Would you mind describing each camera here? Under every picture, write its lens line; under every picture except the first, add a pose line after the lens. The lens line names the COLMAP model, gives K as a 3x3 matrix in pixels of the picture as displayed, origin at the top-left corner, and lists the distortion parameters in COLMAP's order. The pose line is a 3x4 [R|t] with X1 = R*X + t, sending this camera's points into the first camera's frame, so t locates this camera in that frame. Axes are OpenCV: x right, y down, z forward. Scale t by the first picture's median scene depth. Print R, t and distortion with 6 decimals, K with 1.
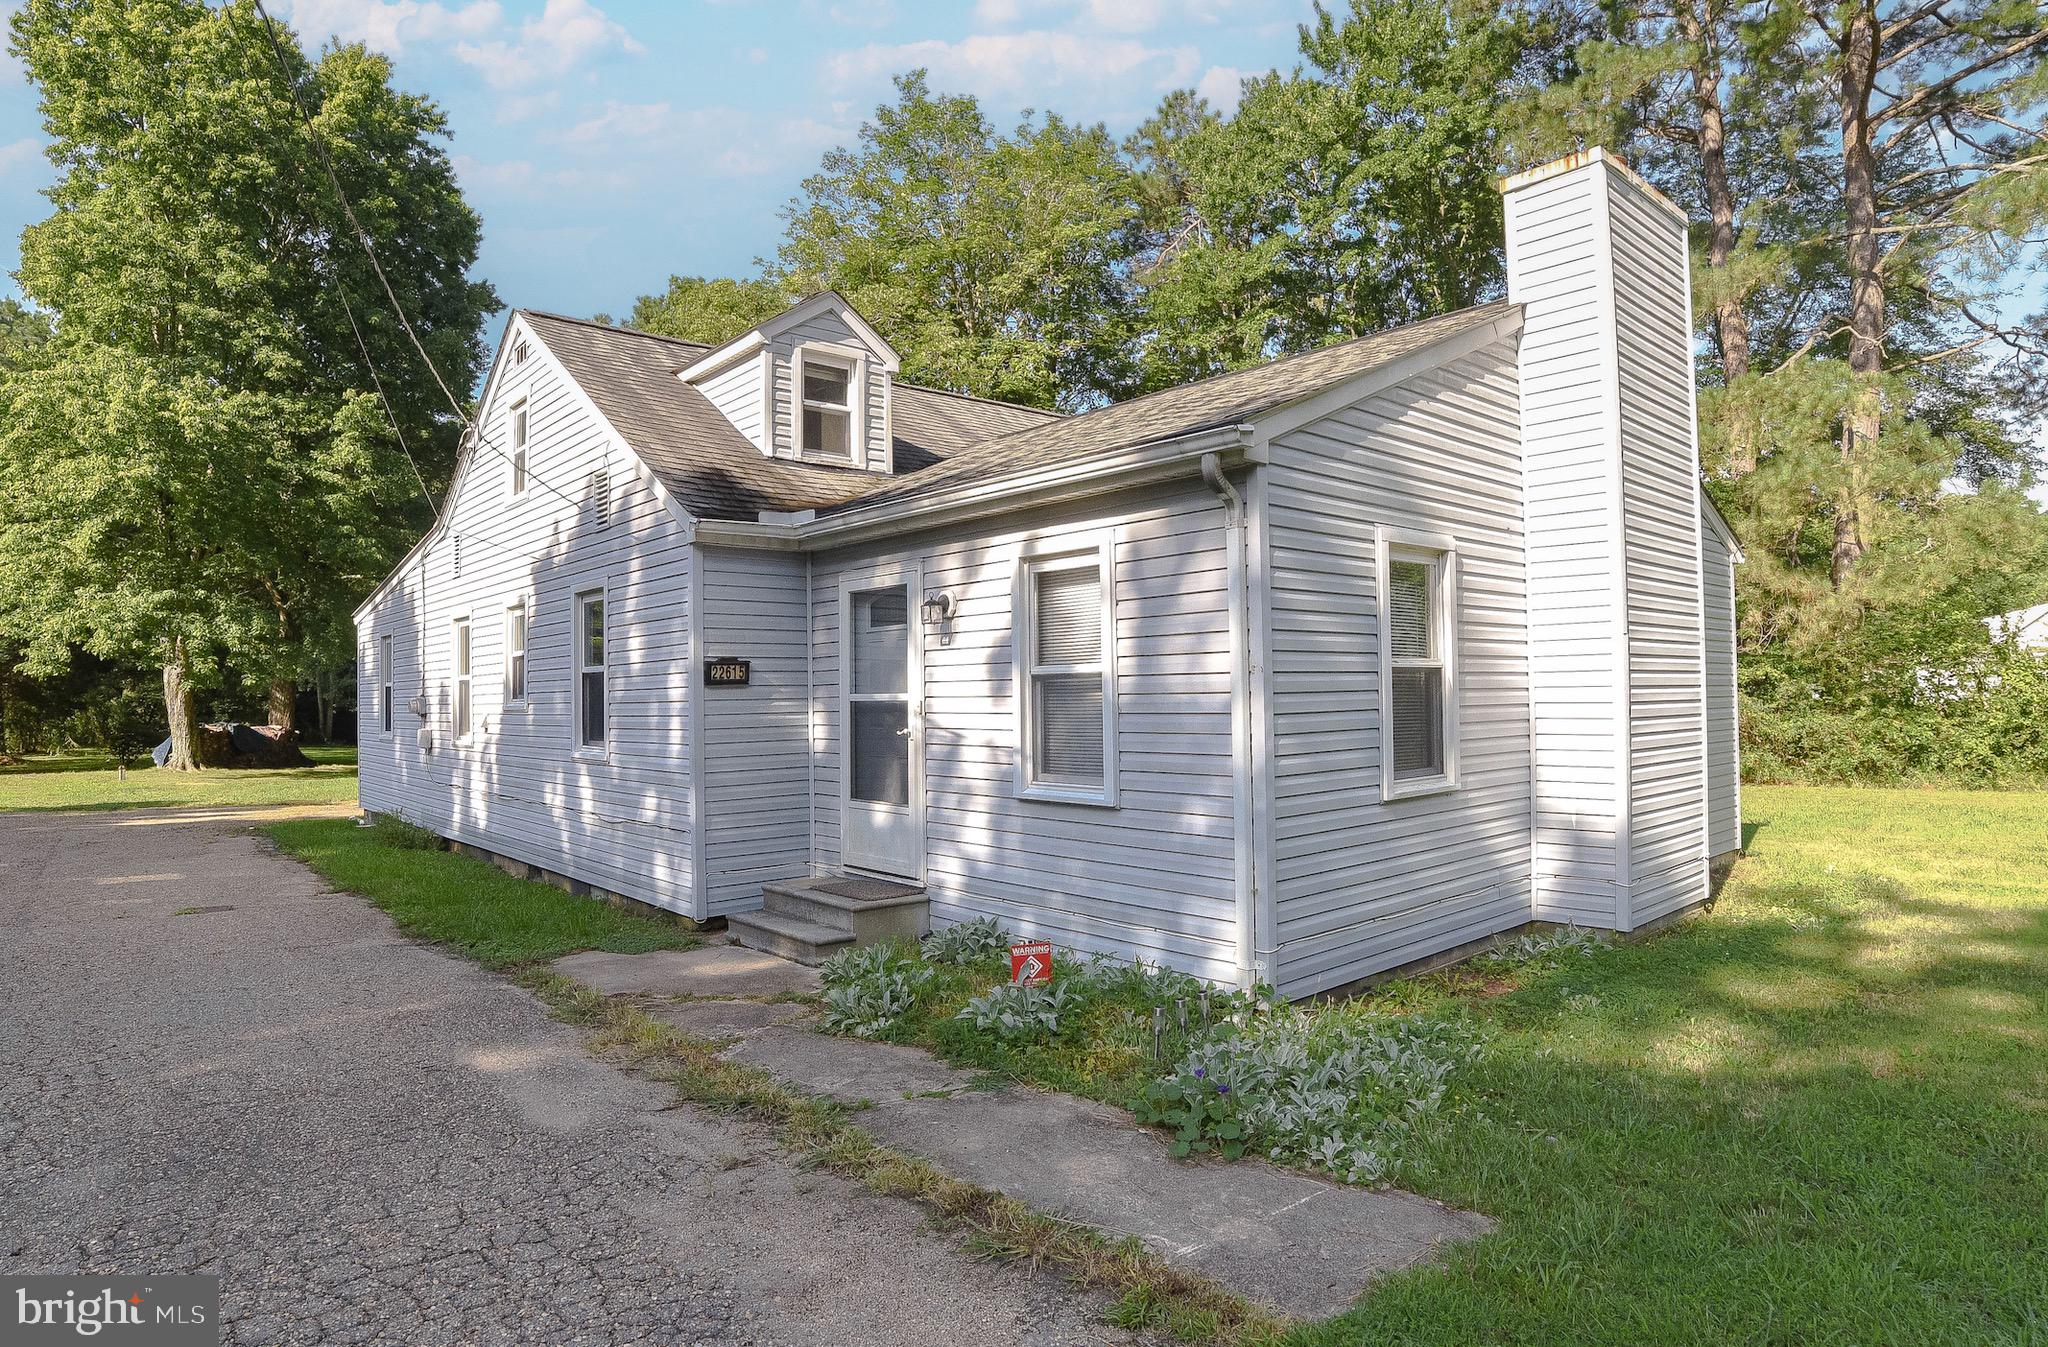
lens RADIAL K [[1134.7, 0, 1107.3], [0, 1134.7, 675.7], [0, 0, 1]] dist [-0.088145, 0.026282]
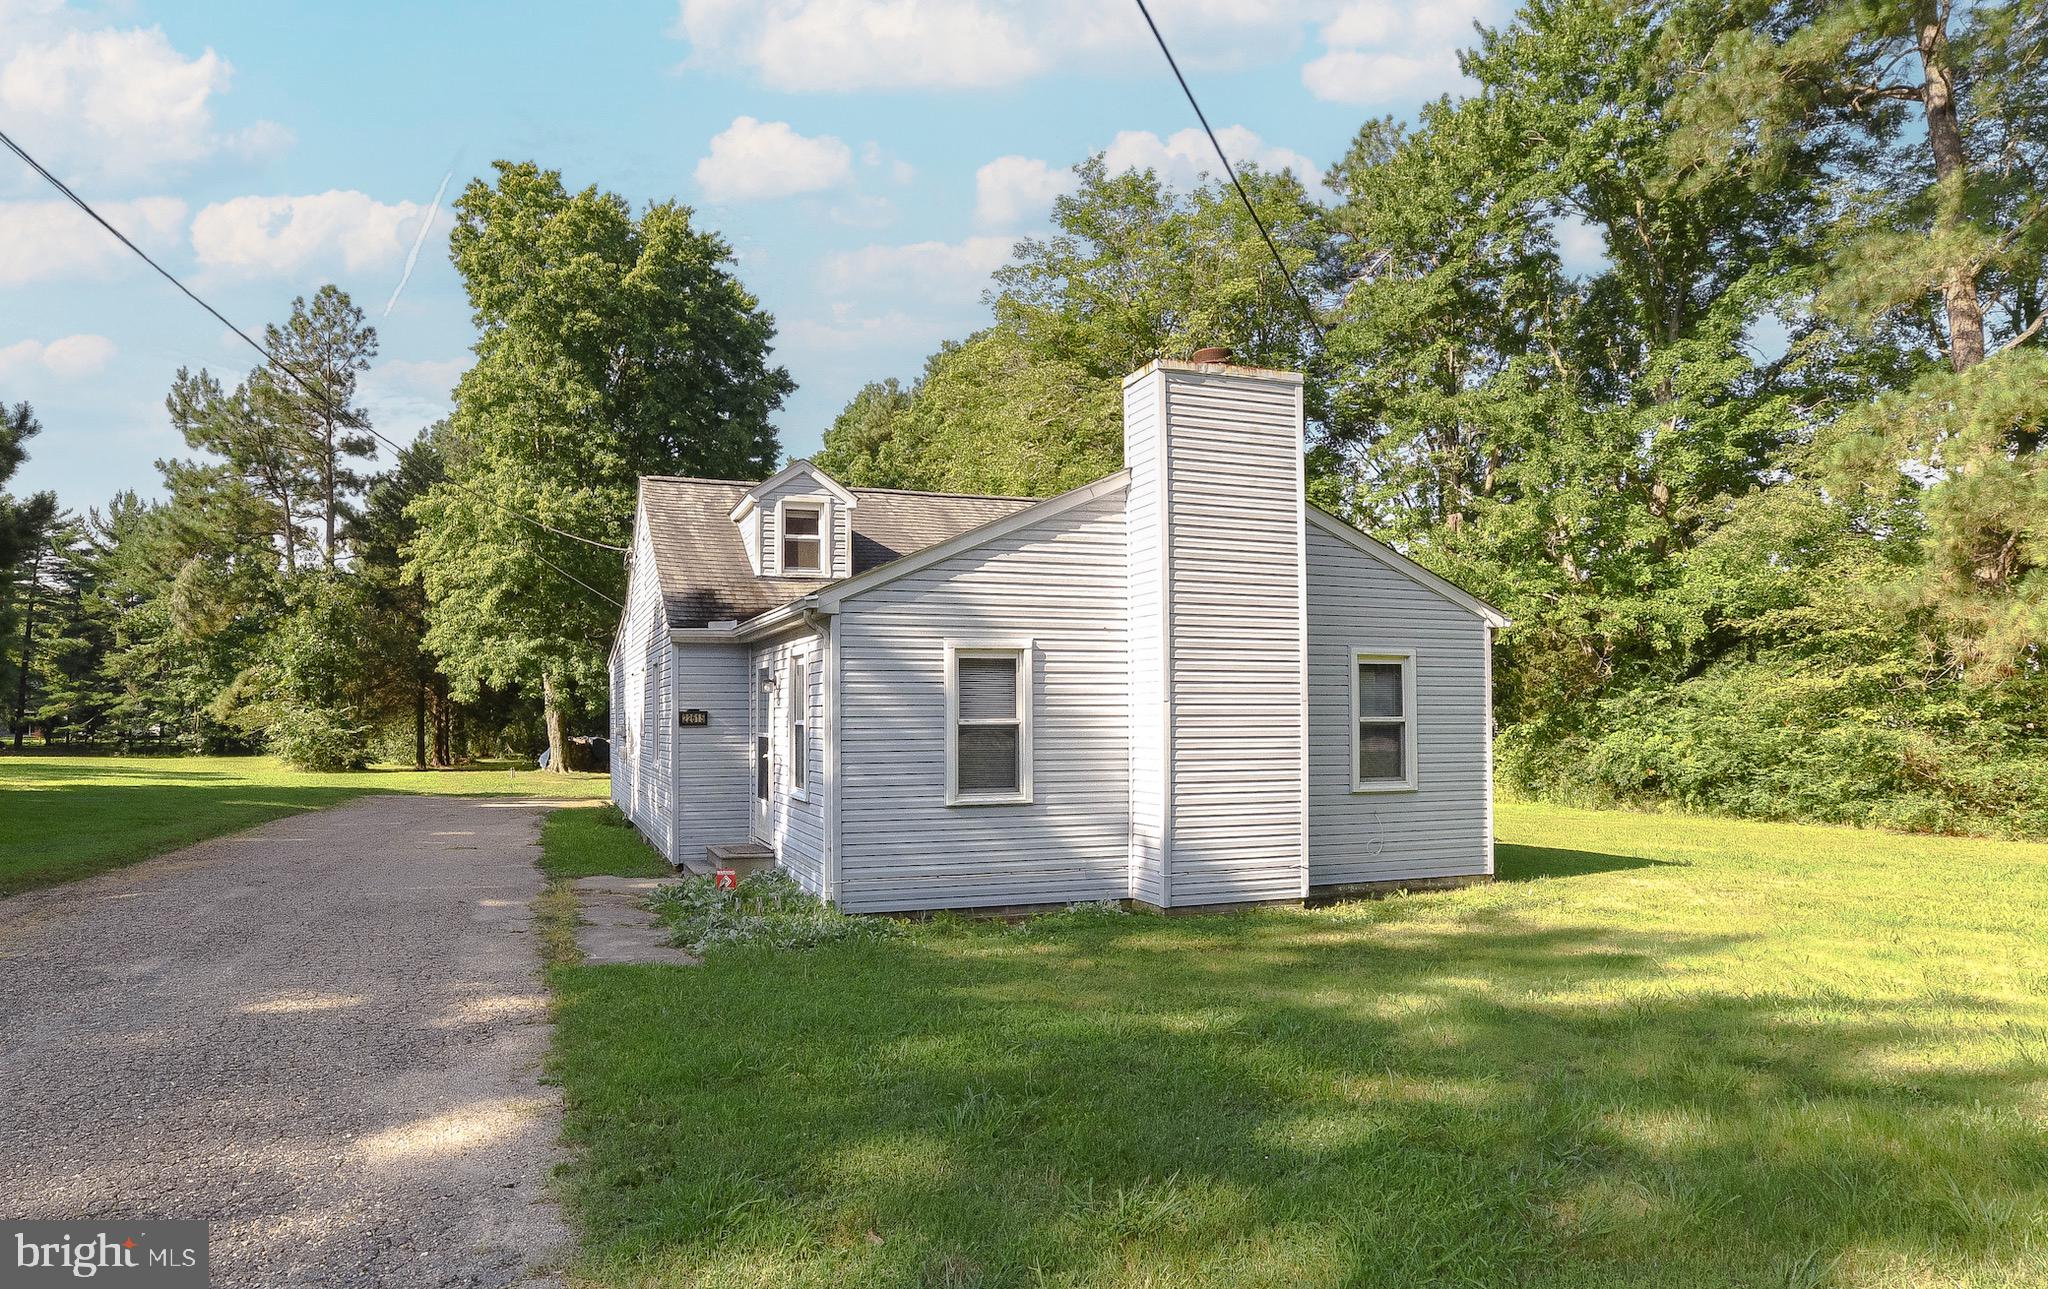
lens RADIAL K [[1190.5, 0, 988.1], [0, 1190.5, 696.9], [0, 0, 1]] dist [-0.076566, 0.000391]
pose [[0.918493, 0.004845, -0.395408, 0.518617], [-0.004250, 0.999988, 0.002382, -0.027649], [0.395415, -0.000507, 0.918503, -0.303913]]
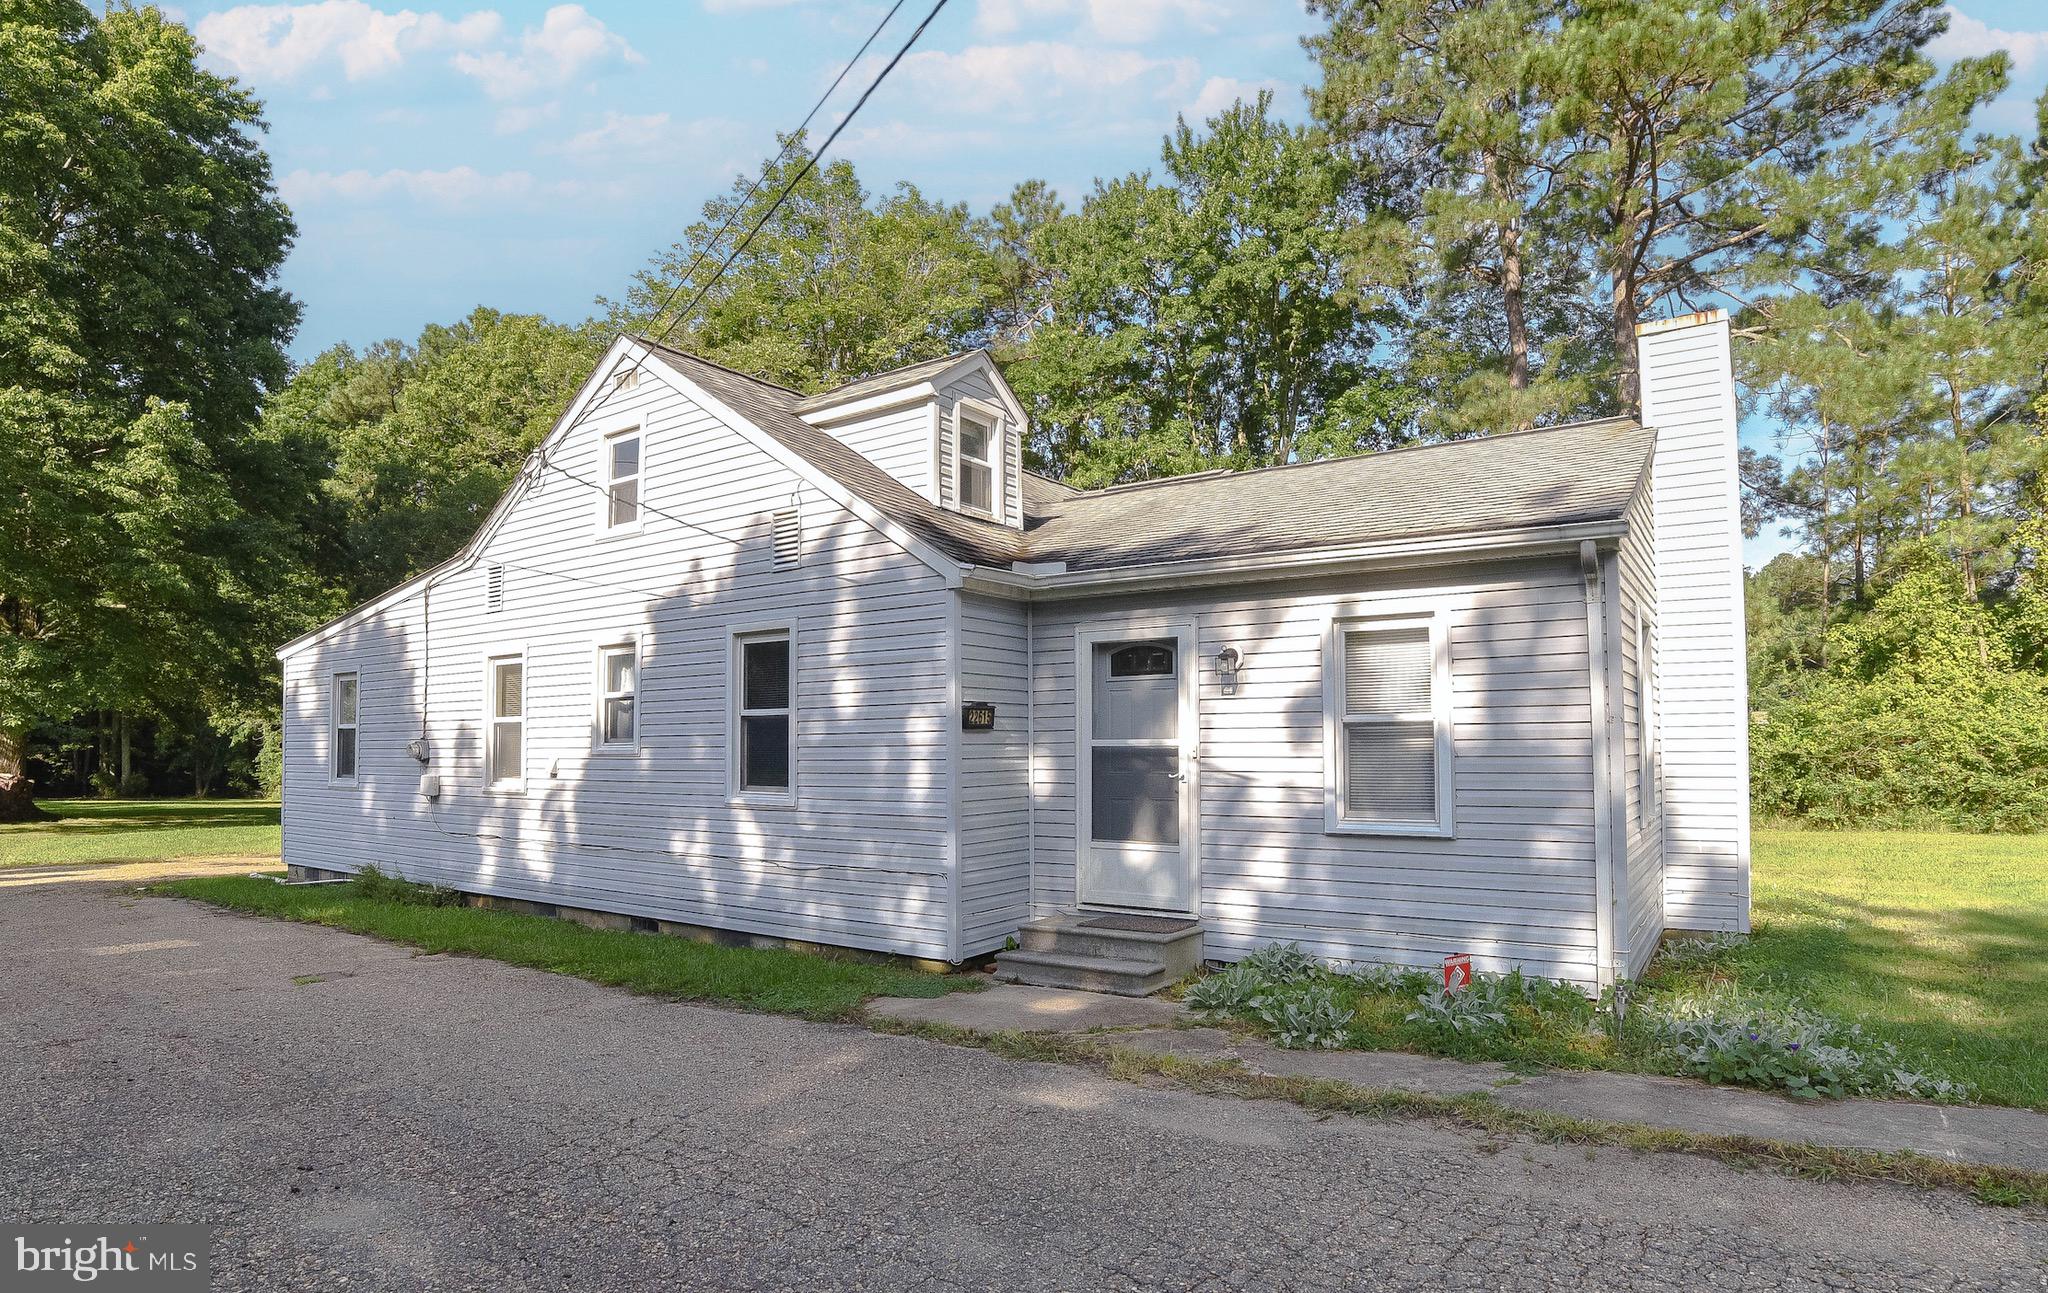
lens RADIAL K [[1073.7, 0, 1121.6], [0, 1073.7, 719.8], [0, 0, 1]] dist [-0.081275, 0.019666]
pose [[0.968253, 0.014610, 0.249547, -0.310198], [-0.011786, 0.999849, -0.012806, 0.007109], [-0.249696, 0.009458, 0.968278, 0.017697]]
